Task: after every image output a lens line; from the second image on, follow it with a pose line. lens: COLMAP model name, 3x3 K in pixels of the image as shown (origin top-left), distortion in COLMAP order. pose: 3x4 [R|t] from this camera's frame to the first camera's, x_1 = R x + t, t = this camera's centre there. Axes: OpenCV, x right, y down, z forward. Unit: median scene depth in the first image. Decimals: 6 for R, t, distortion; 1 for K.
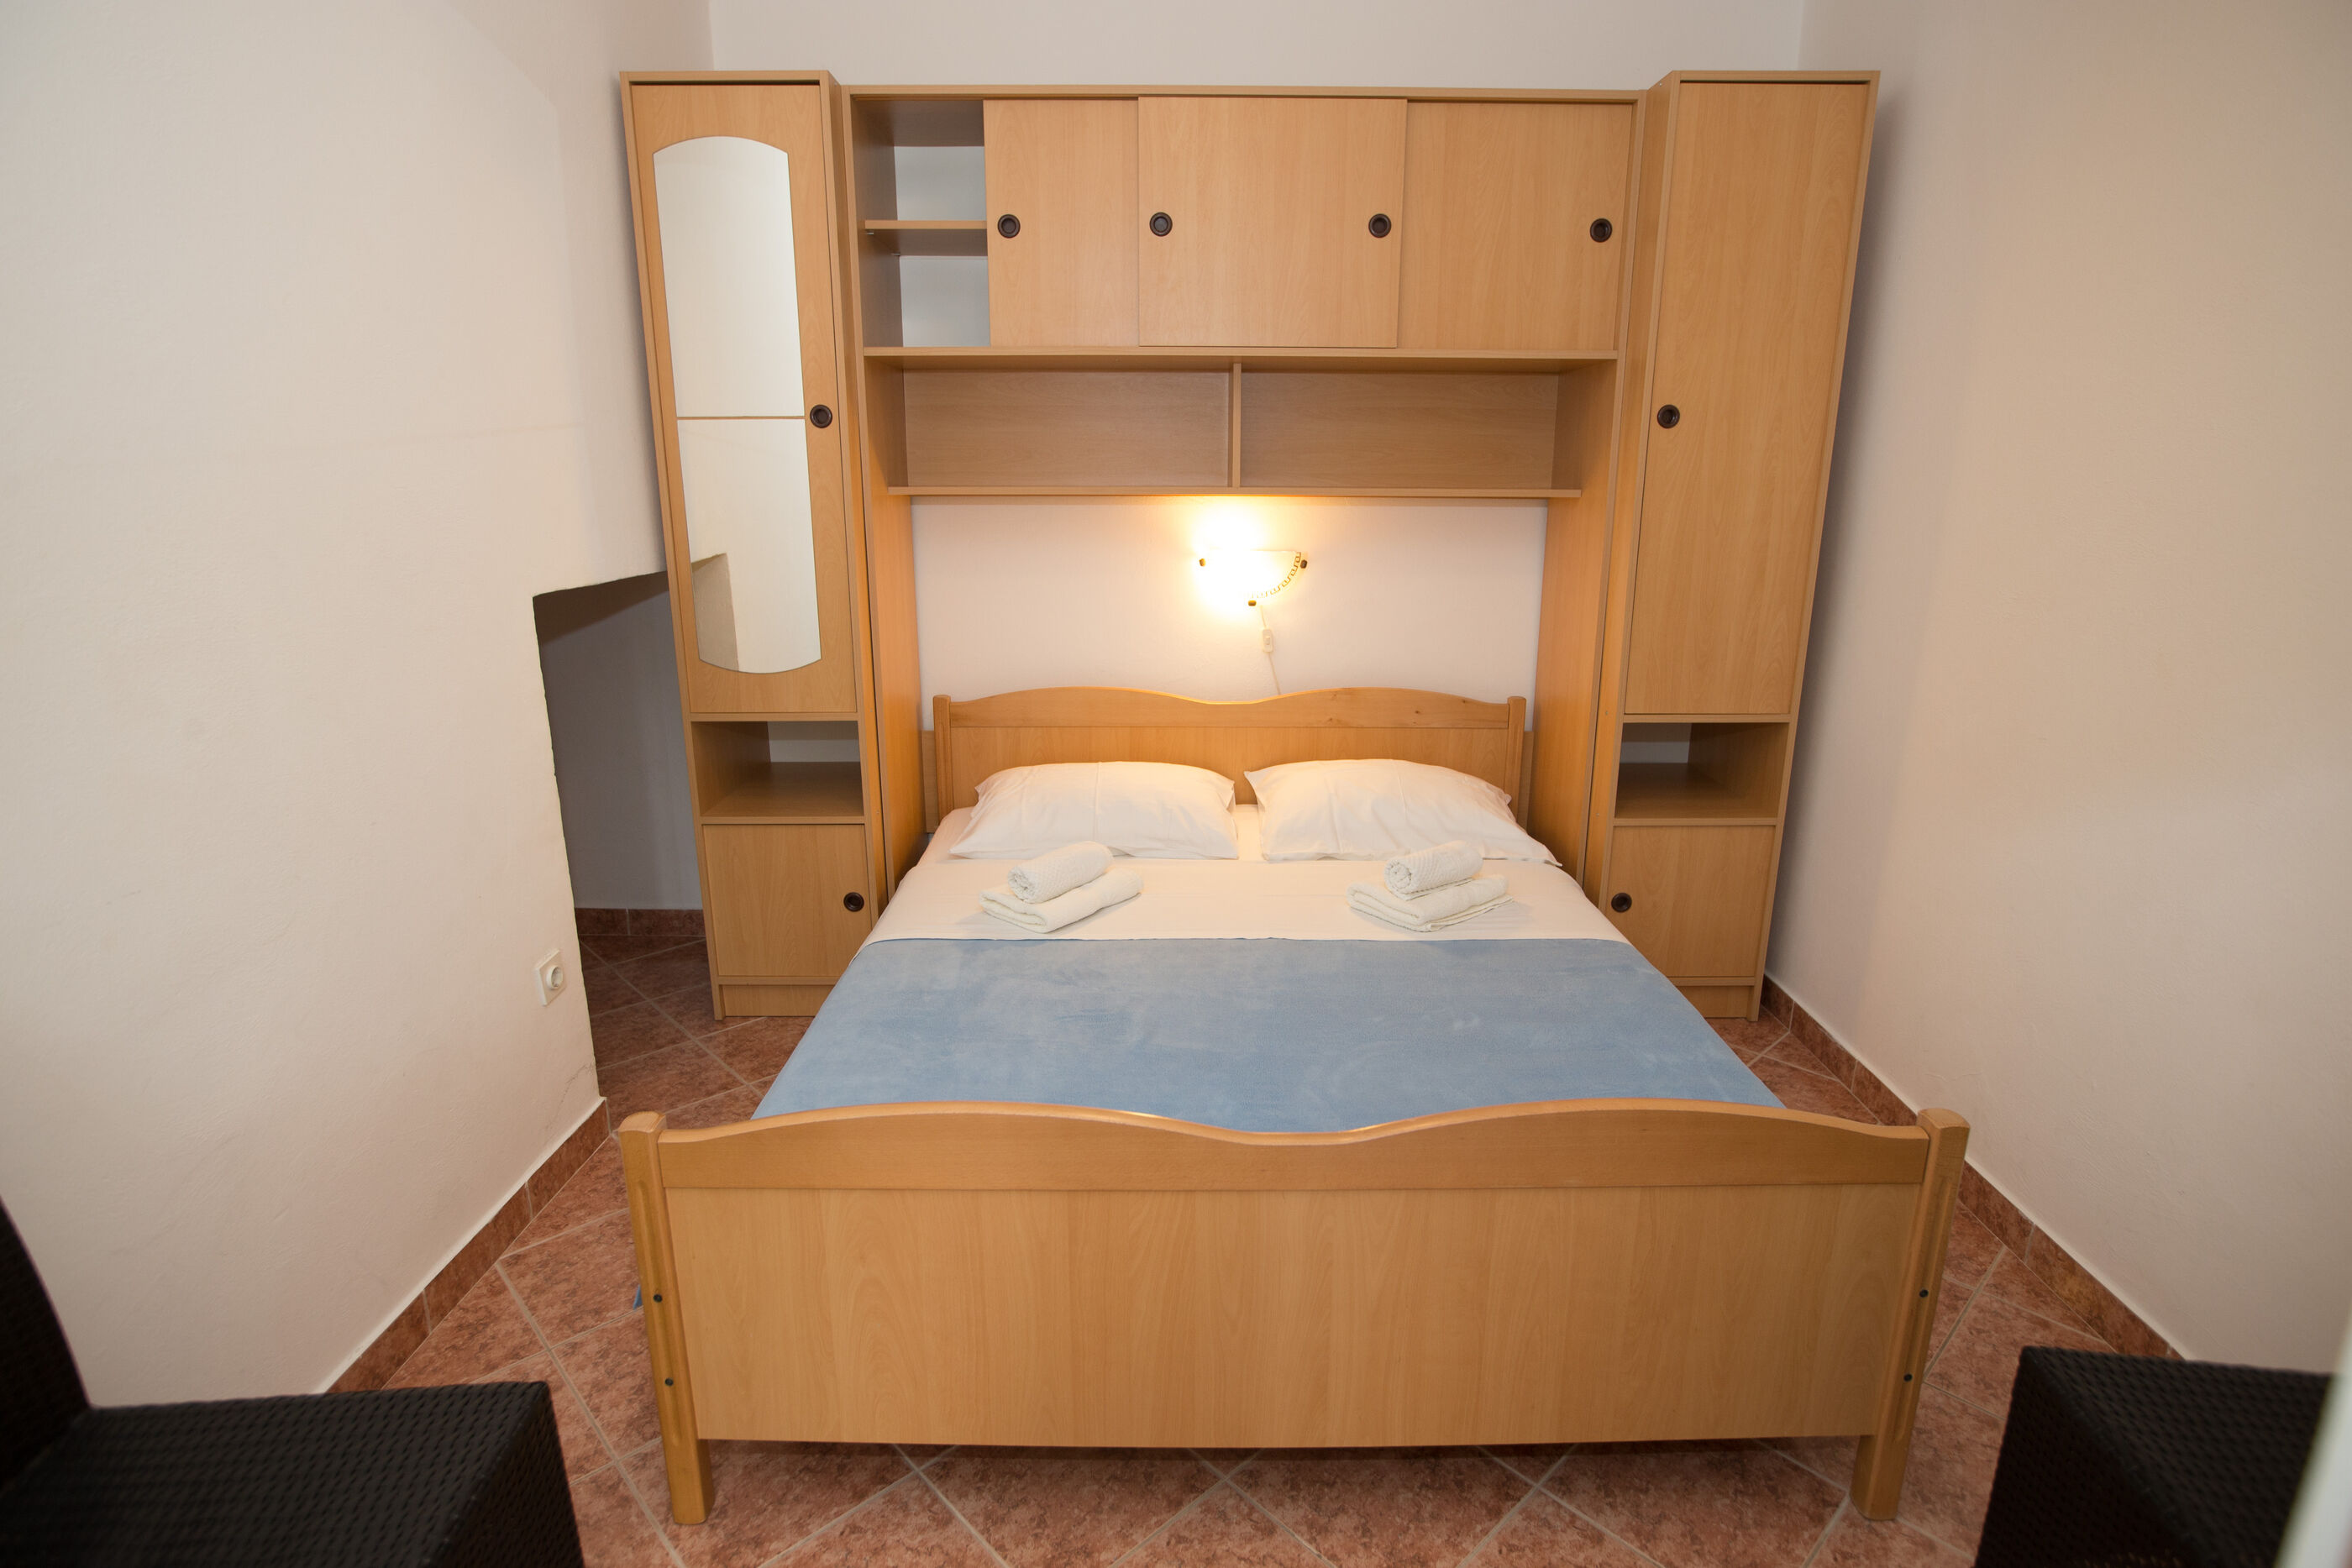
lens RADIAL K [[1224.2, 0, 1176.0], [0, 1224.2, 784.0], [0, 0, 1]] dist [-0.050497, 0.031997]
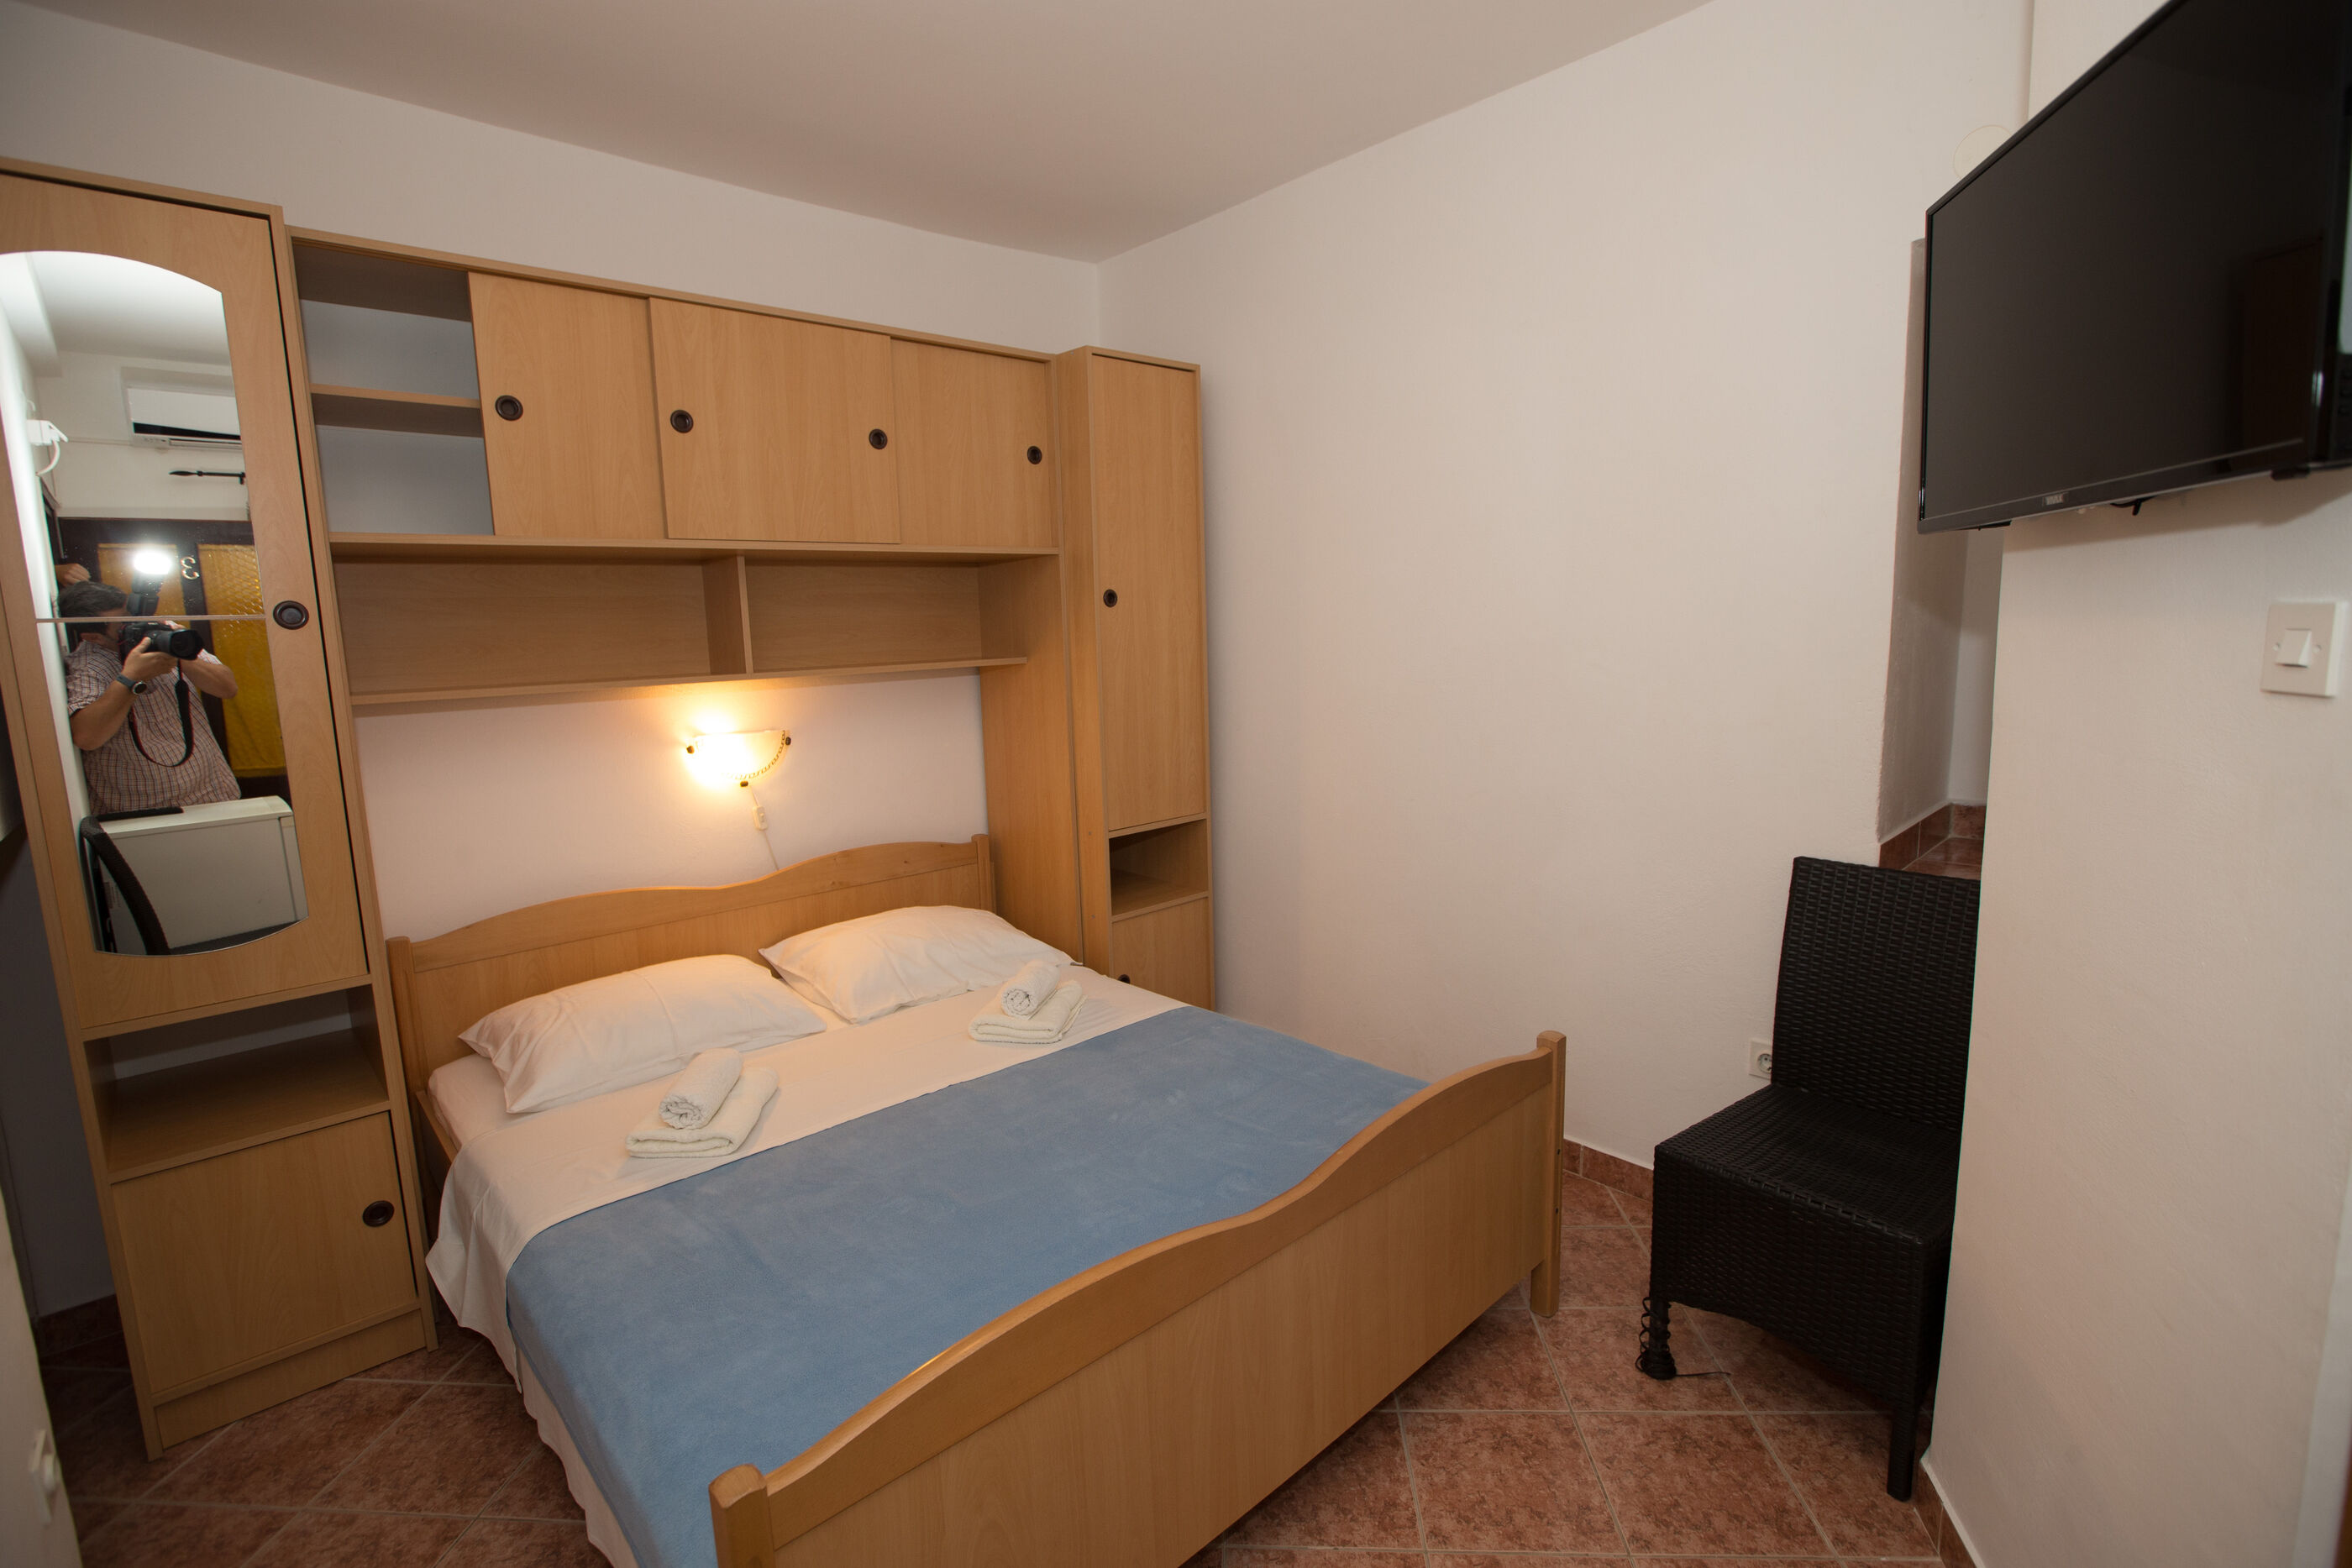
lens RADIAL K [[1104.4, 0, 1177.8], [0, 1104.4, 786.2], [0, 0, 1]] dist [-0.049579, 0.019441]
pose [[0.729451, -0.124383, 0.672629, -0.346842], [0.202248, 0.978582, -0.038374, -0.046191], [-0.653450, 0.164030, 0.738984, 0.109998]]
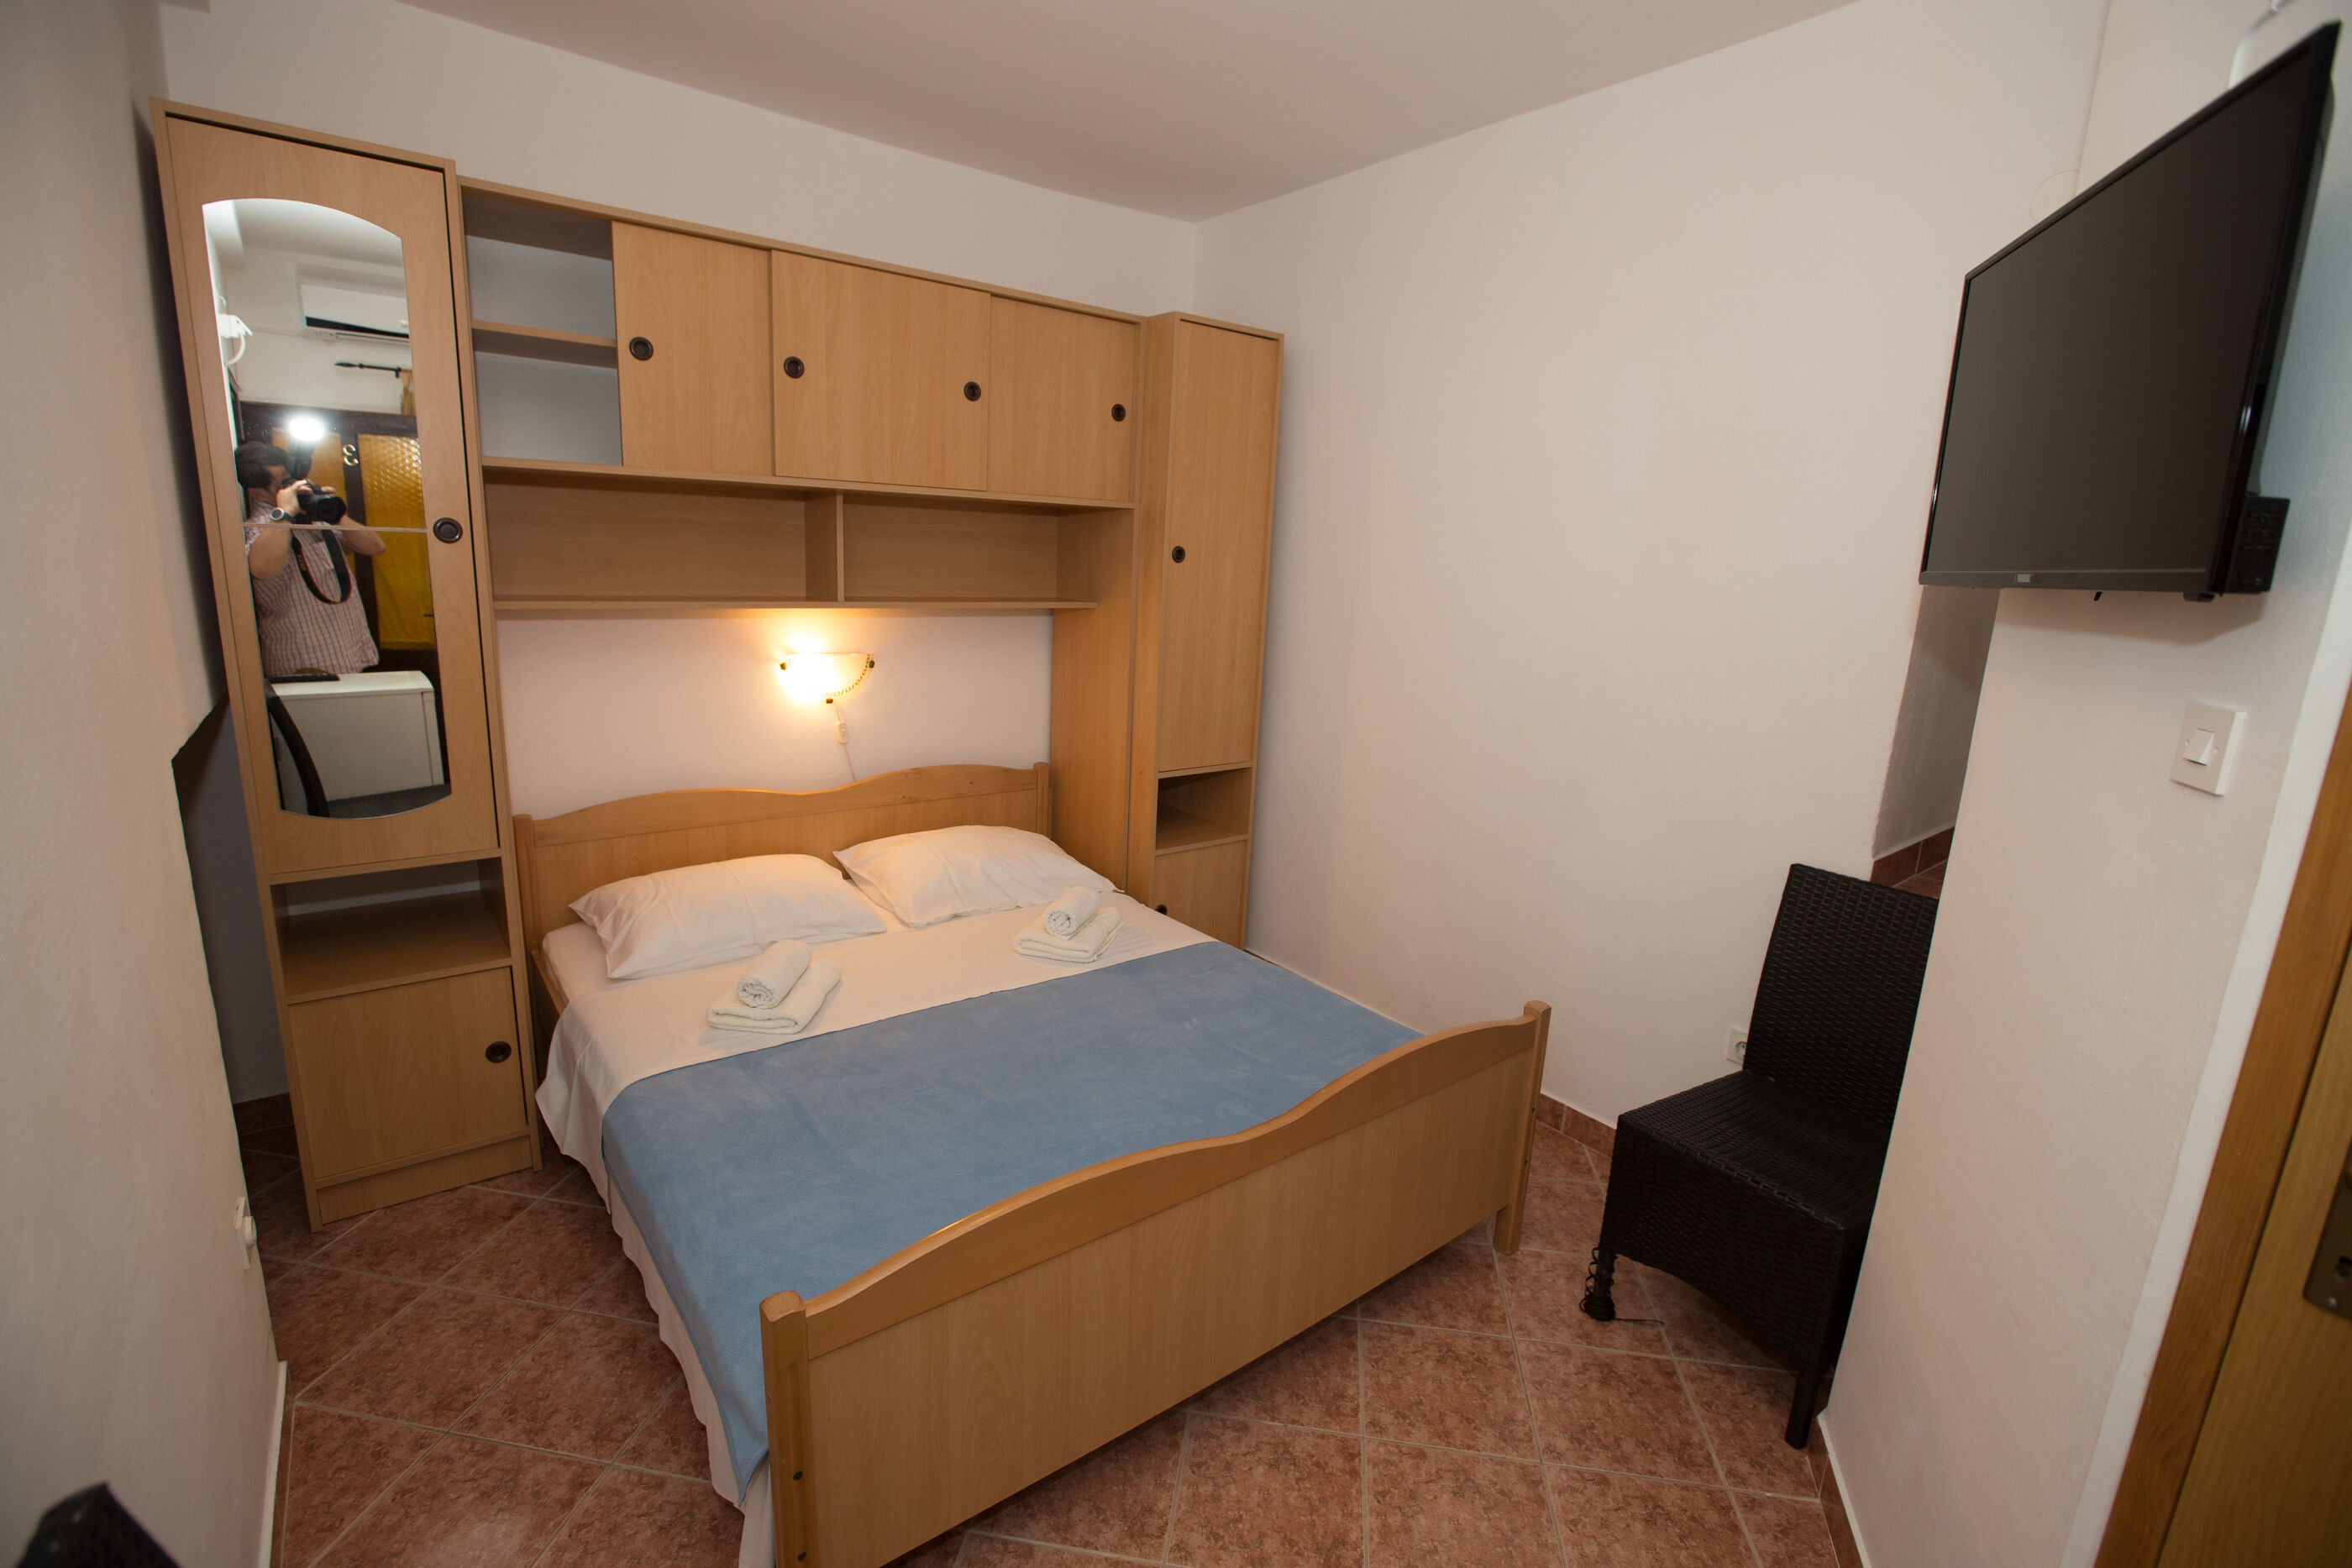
lens RADIAL K [[1075.7, 0, 1174.5], [0, 1075.7, 791.9], [0, 0, 1]] dist [-0.060282, 0.027168]
pose [[0.781233, -0.103831, 0.615544, -0.360448], [0.113474, 0.993262, 0.023526, -0.063773], [-0.613839, 0.051469, 0.787752, 0.056860]]
